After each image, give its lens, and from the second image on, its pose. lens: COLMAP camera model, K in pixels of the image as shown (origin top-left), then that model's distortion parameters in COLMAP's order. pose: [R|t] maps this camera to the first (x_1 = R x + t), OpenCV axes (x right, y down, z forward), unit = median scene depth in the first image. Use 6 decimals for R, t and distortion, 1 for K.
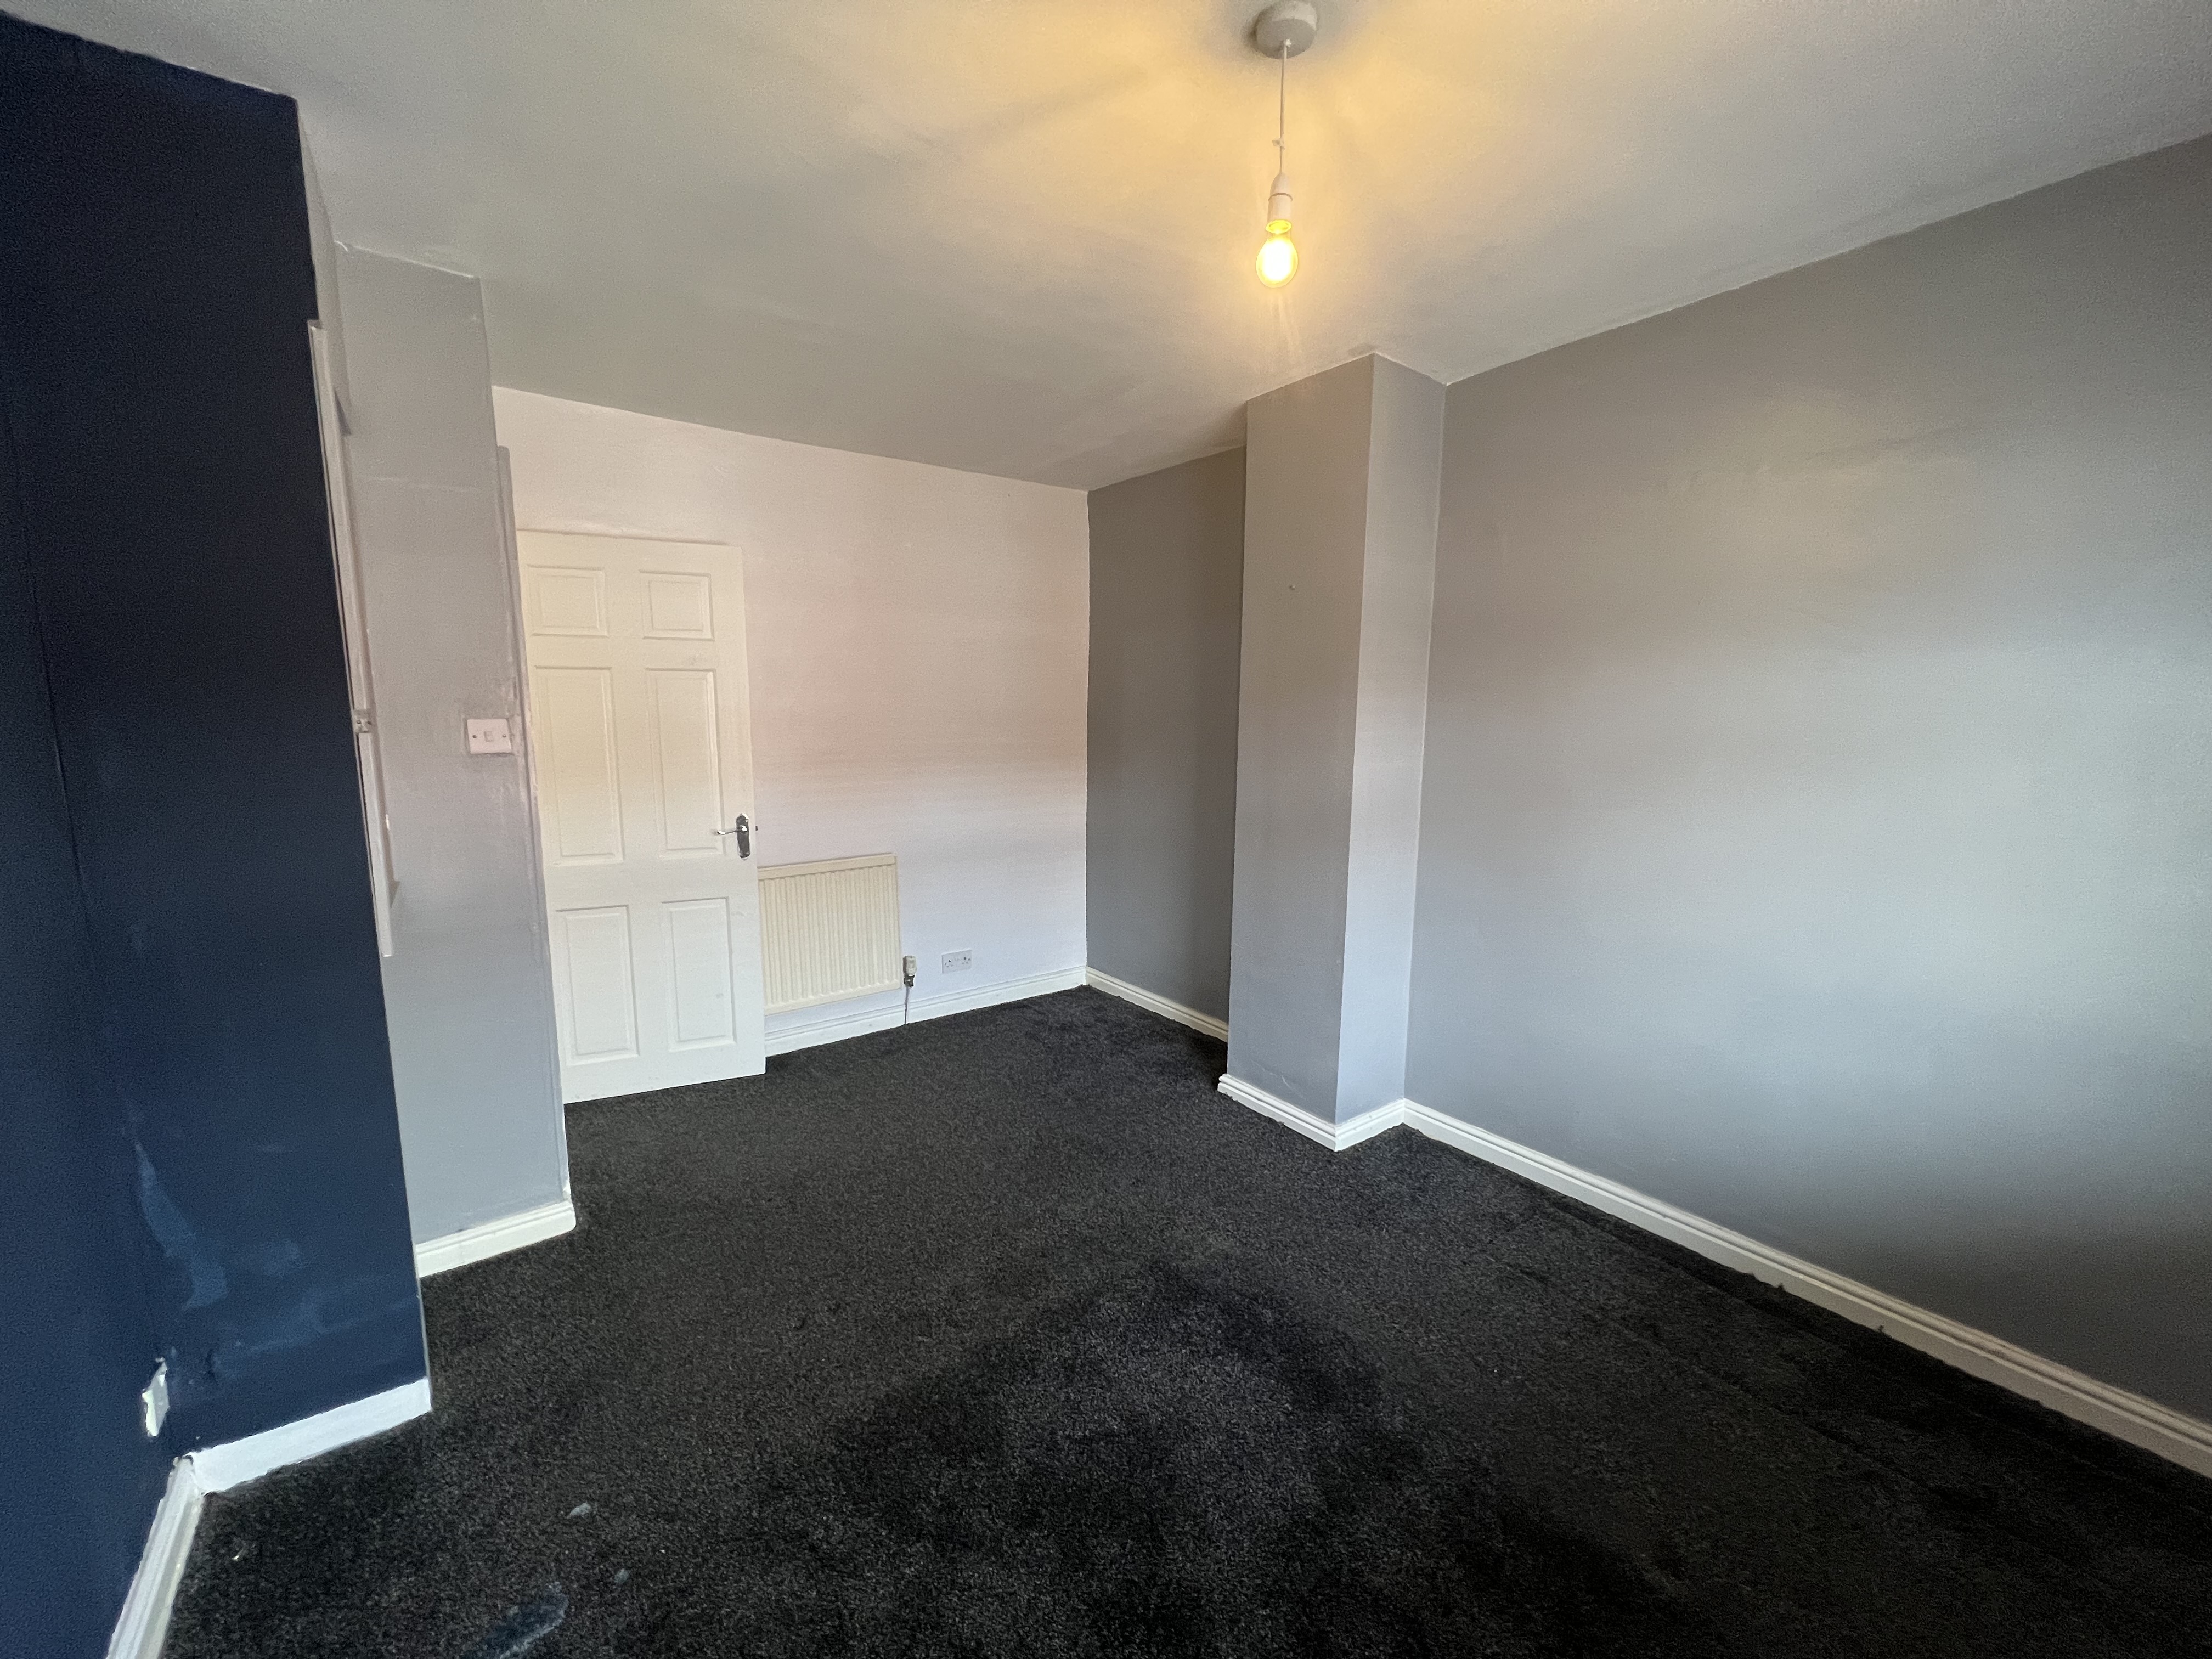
lens RADIAL K [[875.5, 0, 1106.0], [0, 875.5, 829.5], [0, 0, 1]] dist [0.001464, 0.000160]
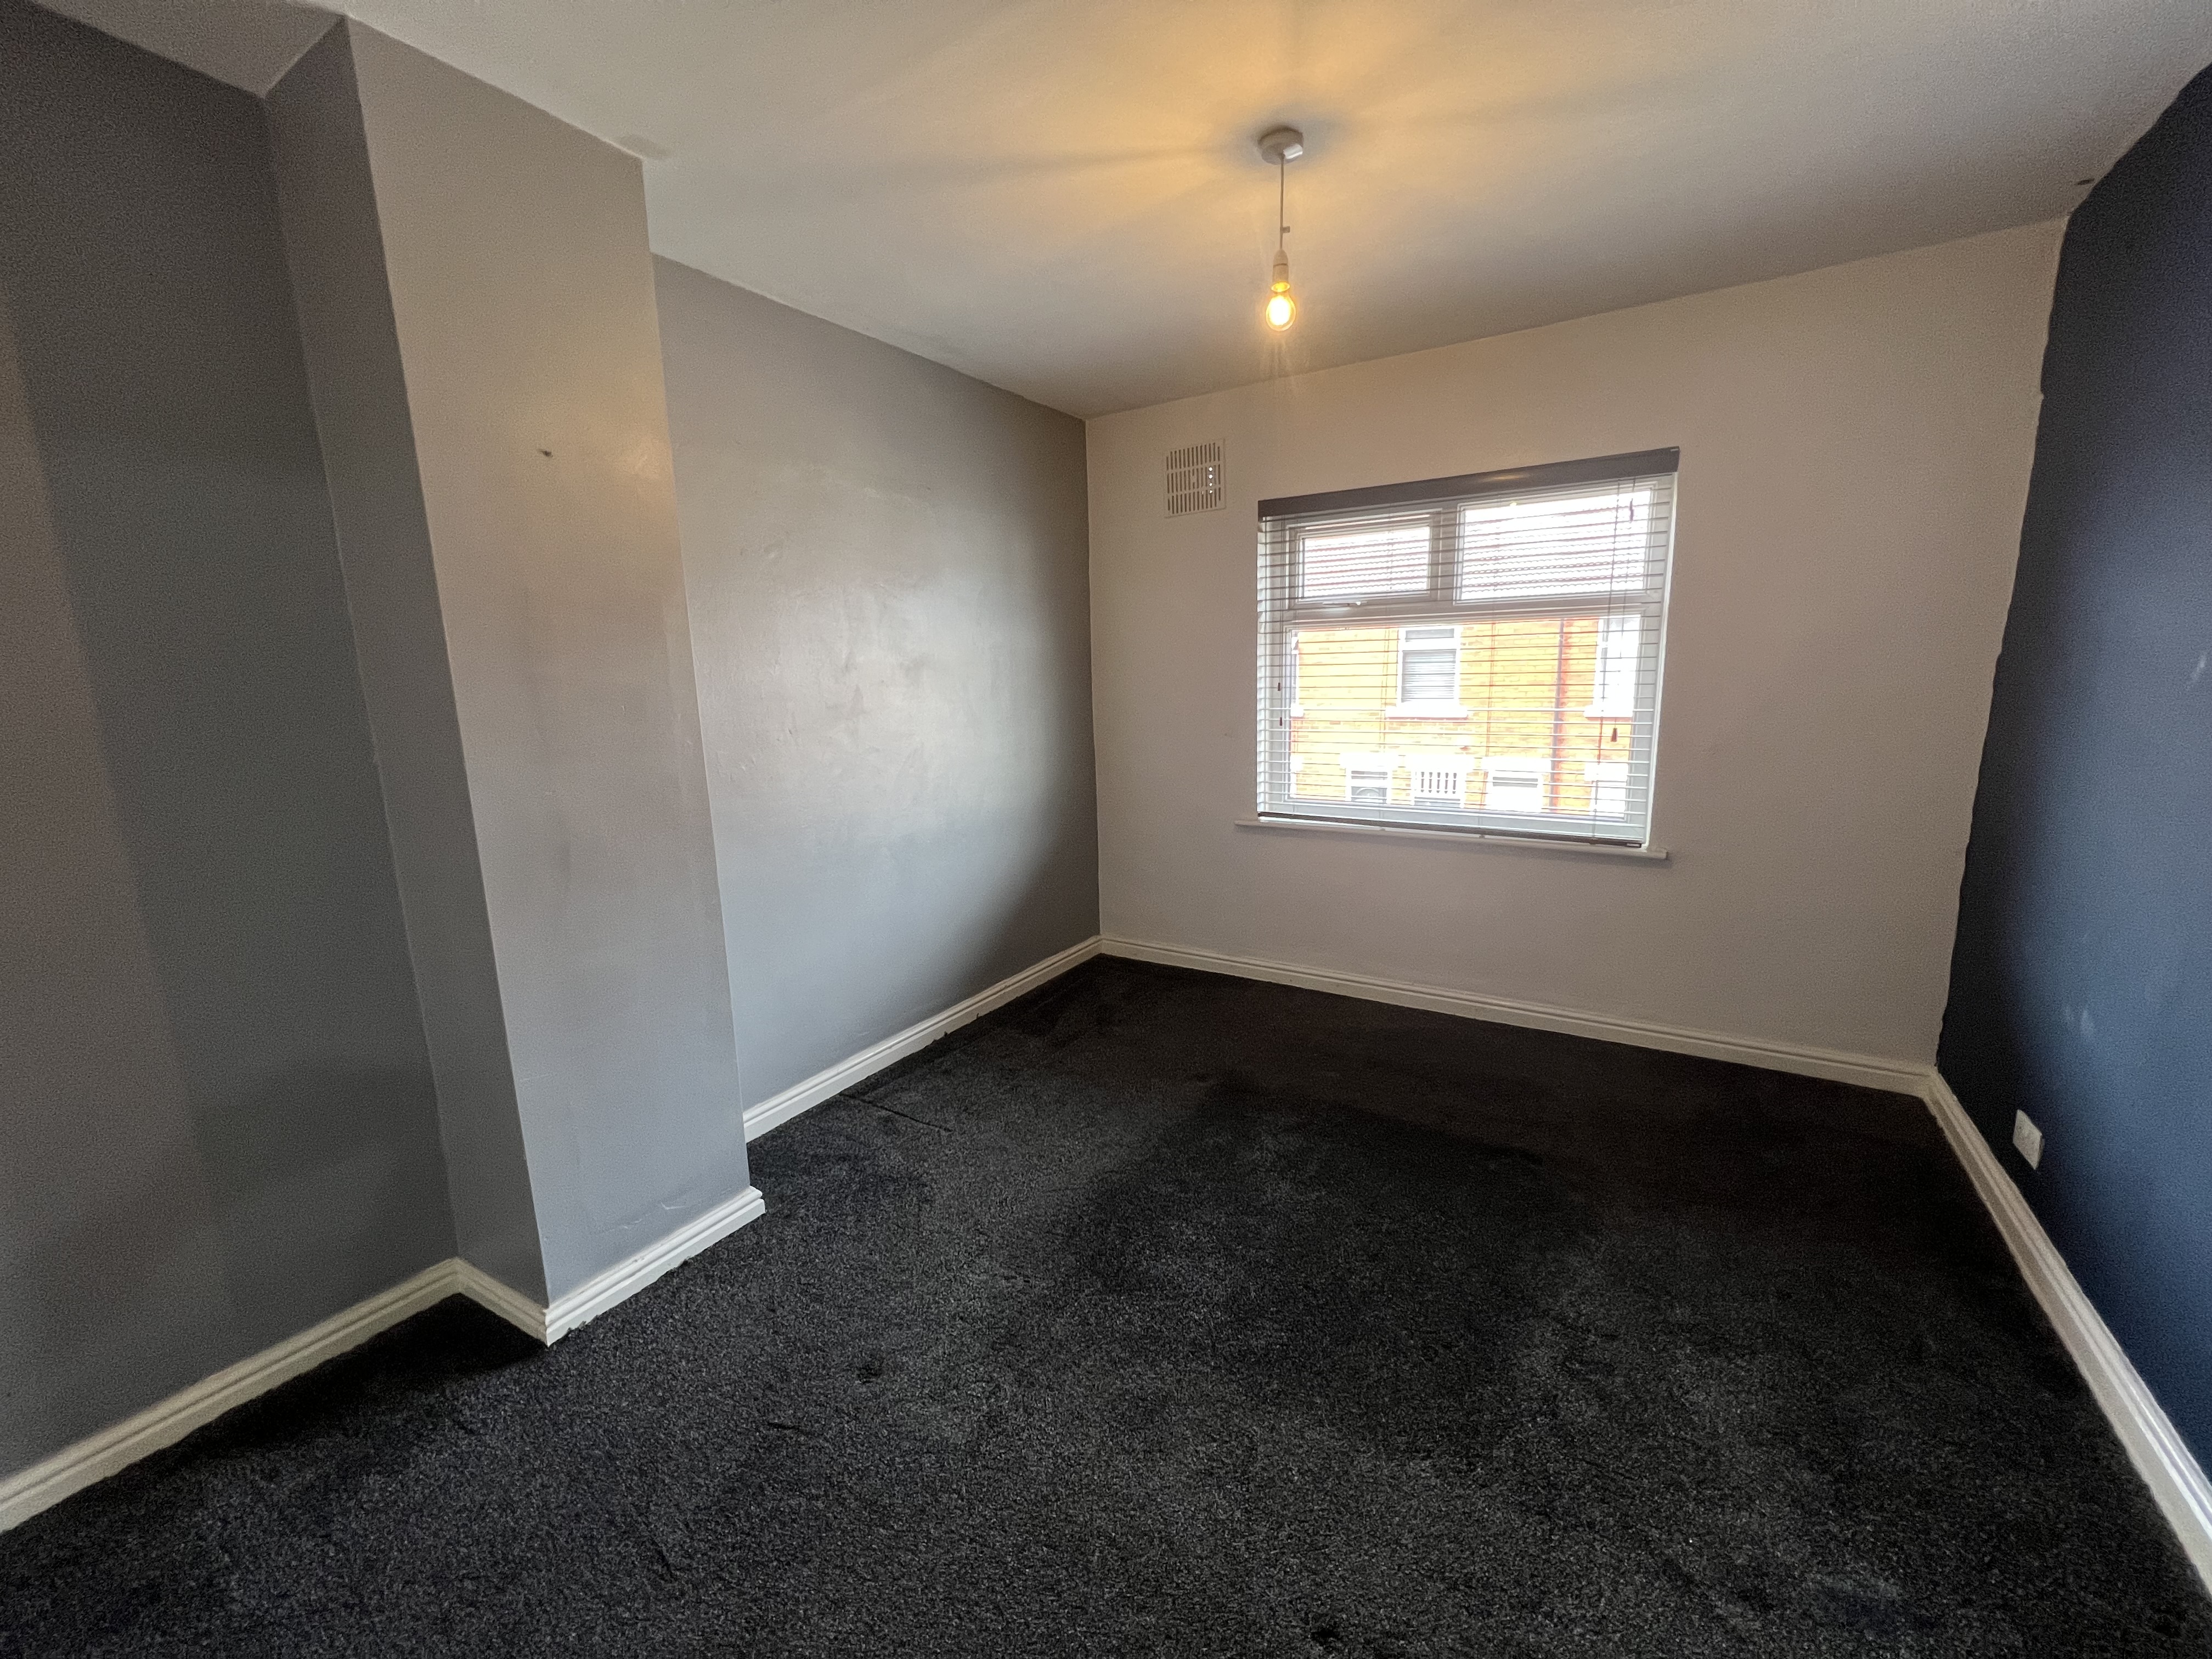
lens RADIAL K [[875.5, 0, 1106.0], [0, 875.5, 829.5], [0, 0, 1]] dist [0.001464, 0.000160]
pose [[-0.358153, -0.165217, 0.918929, -0.710027], [0.160408, 0.958696, 0.234886, -0.142383], [-0.919780, 0.231529, -0.316858, 1.194806]]
